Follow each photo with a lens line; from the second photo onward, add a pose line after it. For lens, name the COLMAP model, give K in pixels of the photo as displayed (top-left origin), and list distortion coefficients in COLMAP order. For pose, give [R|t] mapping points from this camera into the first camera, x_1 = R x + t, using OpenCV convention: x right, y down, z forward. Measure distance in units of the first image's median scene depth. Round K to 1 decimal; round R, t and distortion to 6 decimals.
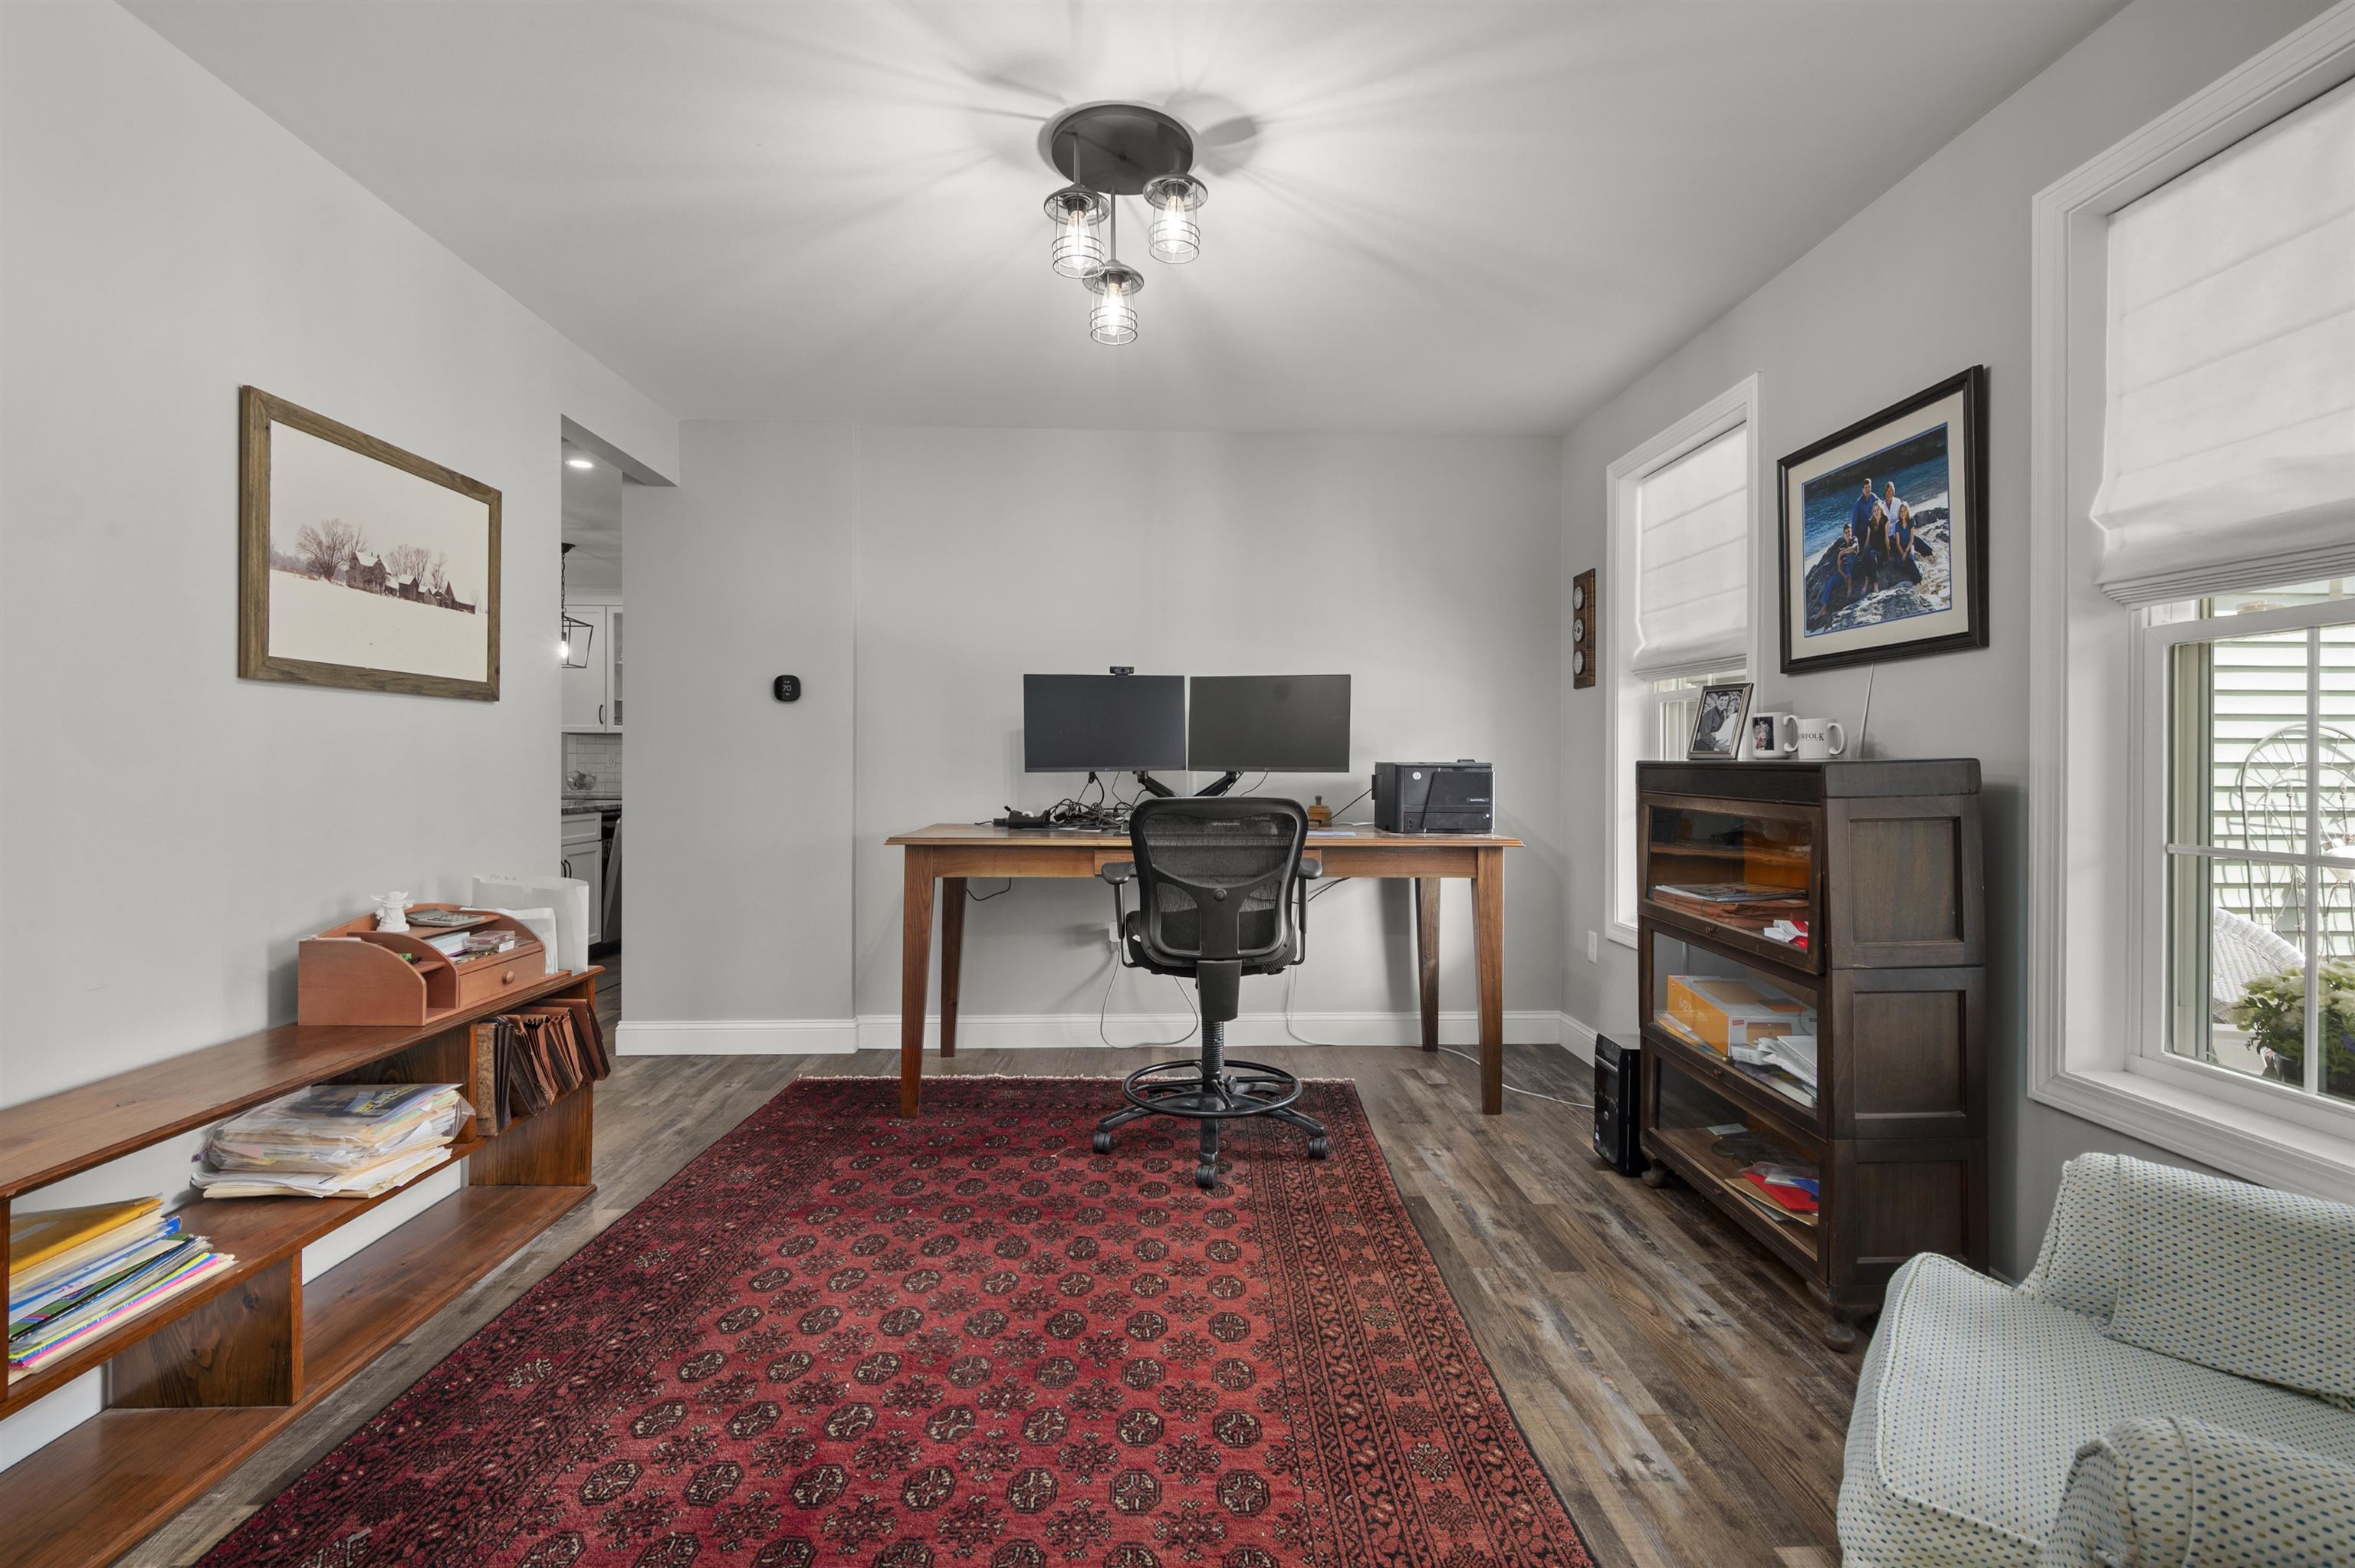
lens RADIAL K [[1072.2, 0, 1184.5], [0, 1072.2, 764.9], [0, 0, 1]] dist [0.002509, 0.000281]
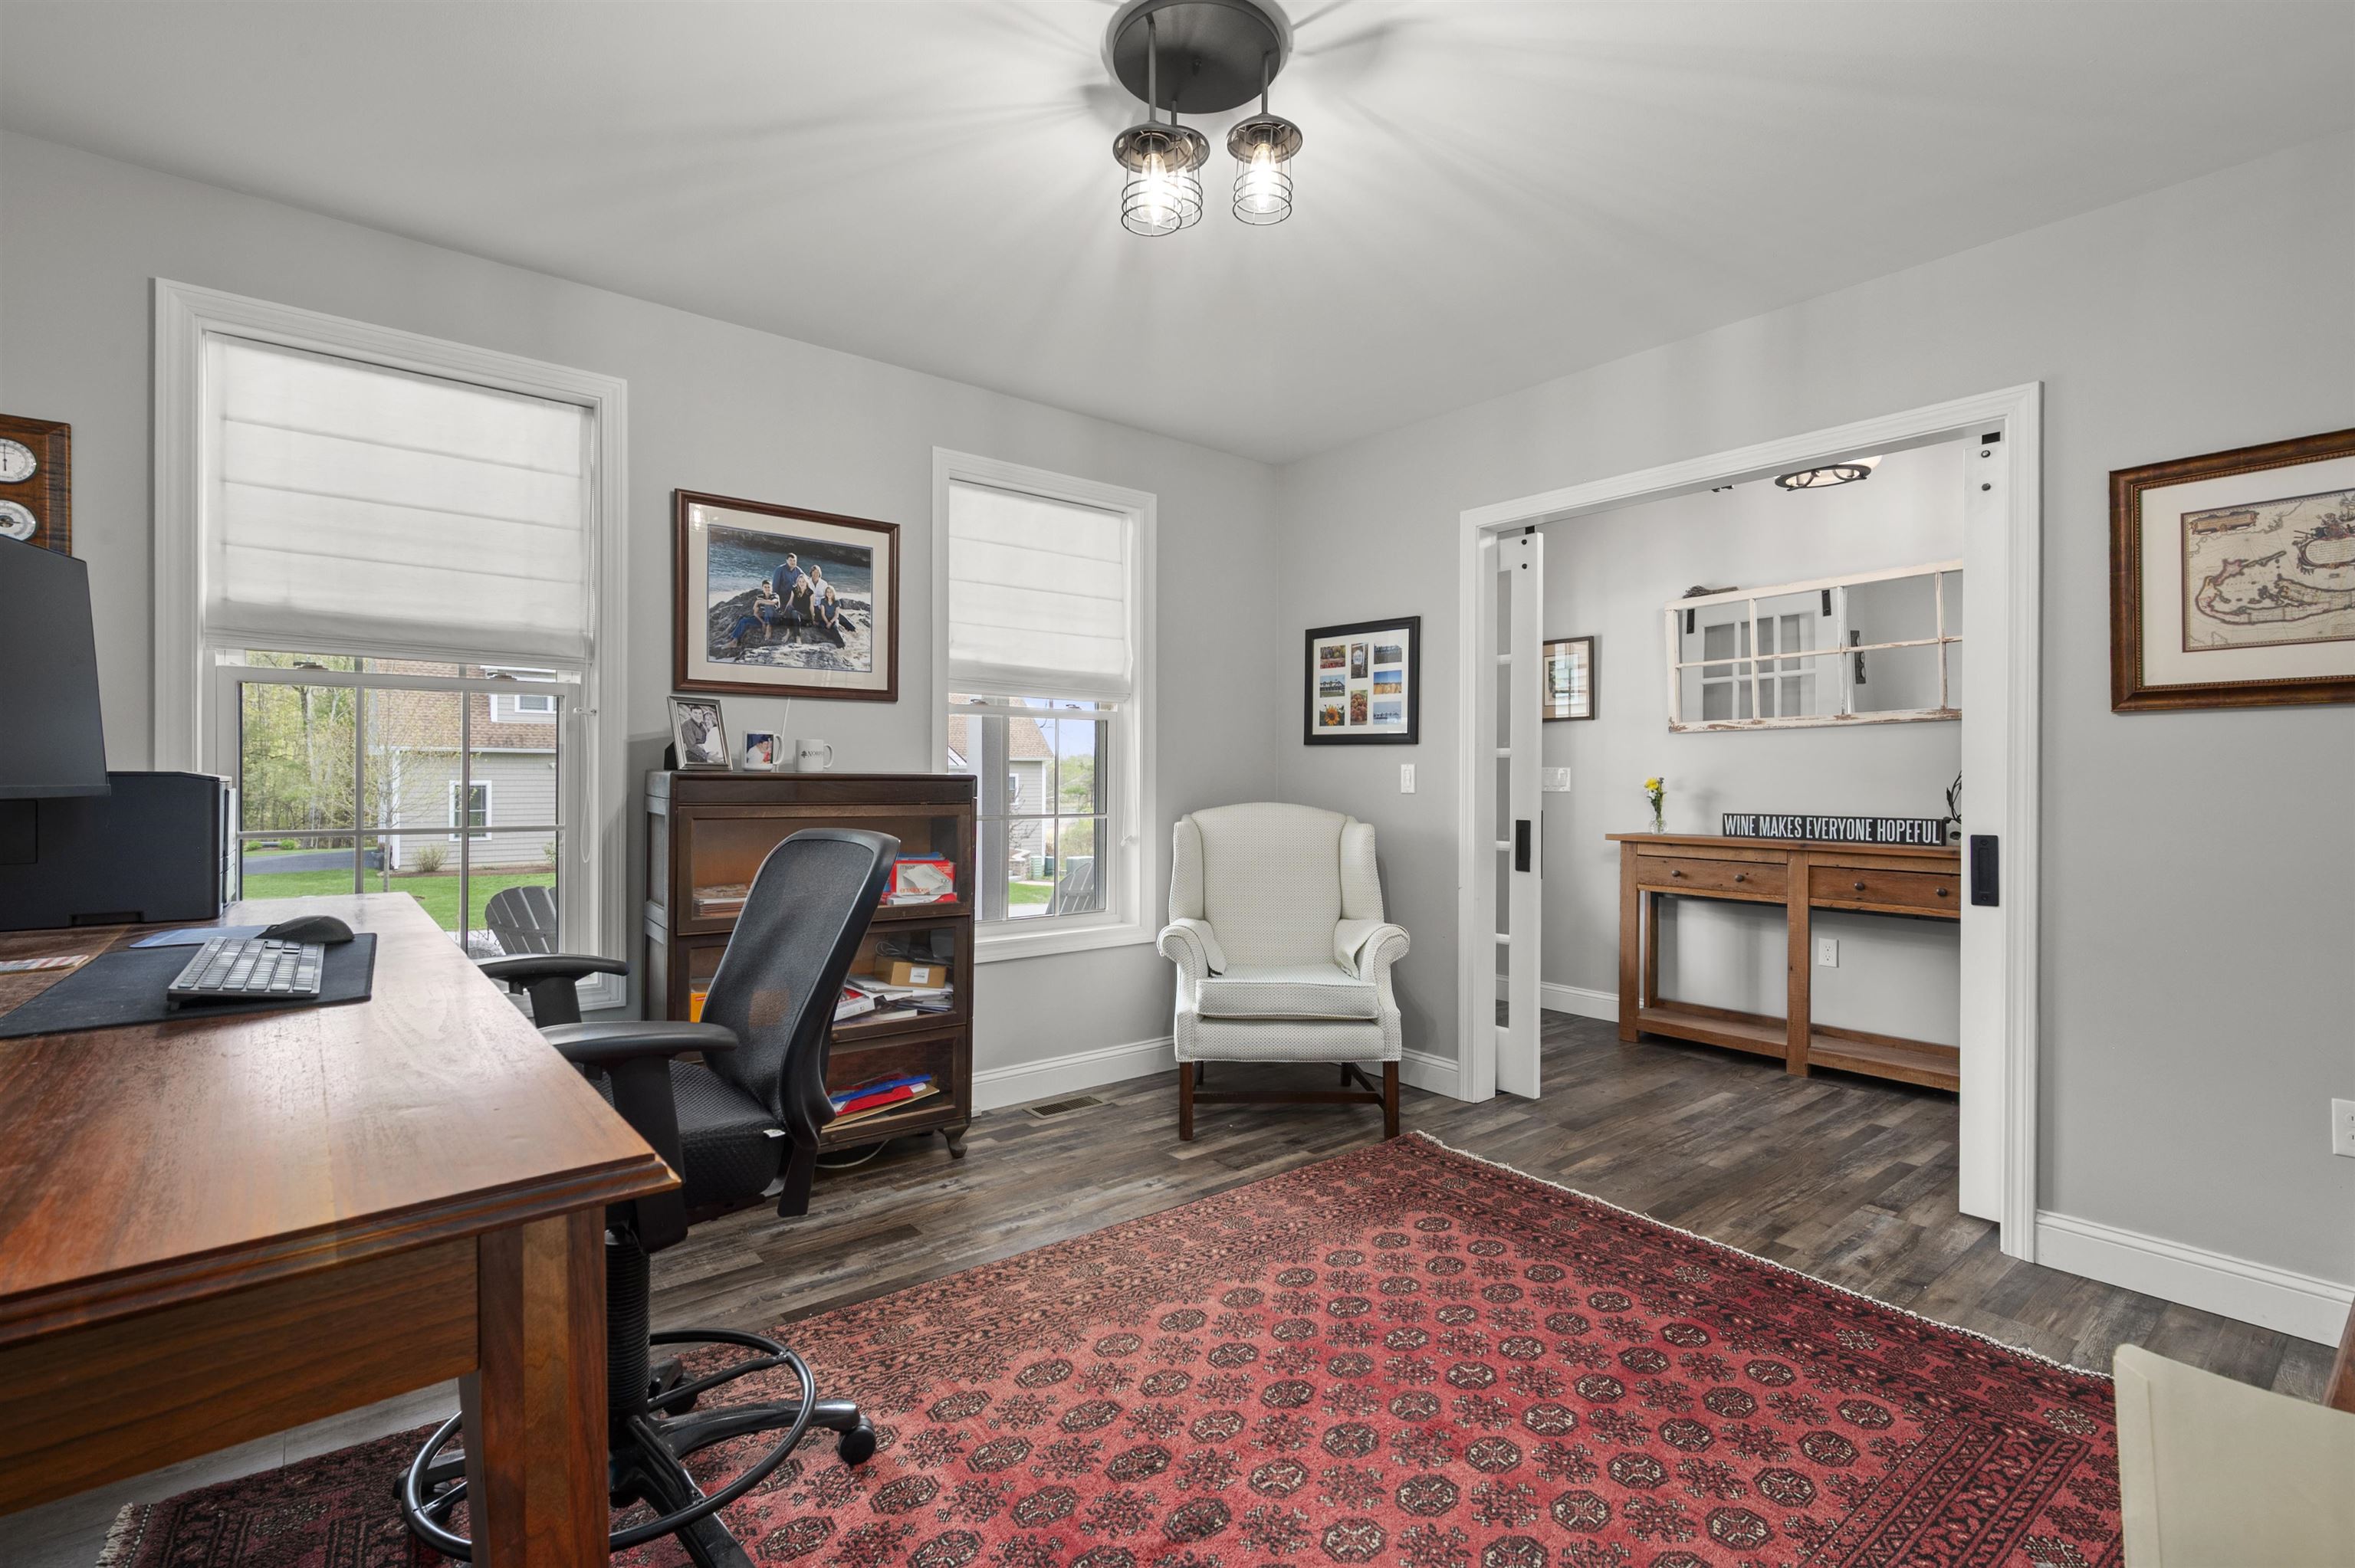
lens RADIAL K [[1072.2, 0, 1182.9], [0, 1072.2, 780.0], [0, 0, 1]] dist [0.002509, 0.000281]
pose [[-0.607066, -0.009725, 0.794592, -0.717594], [-0.003814, 0.999949, 0.009324, -0.009286], [-0.794642, 0.002630, -0.607072, 1.500447]]
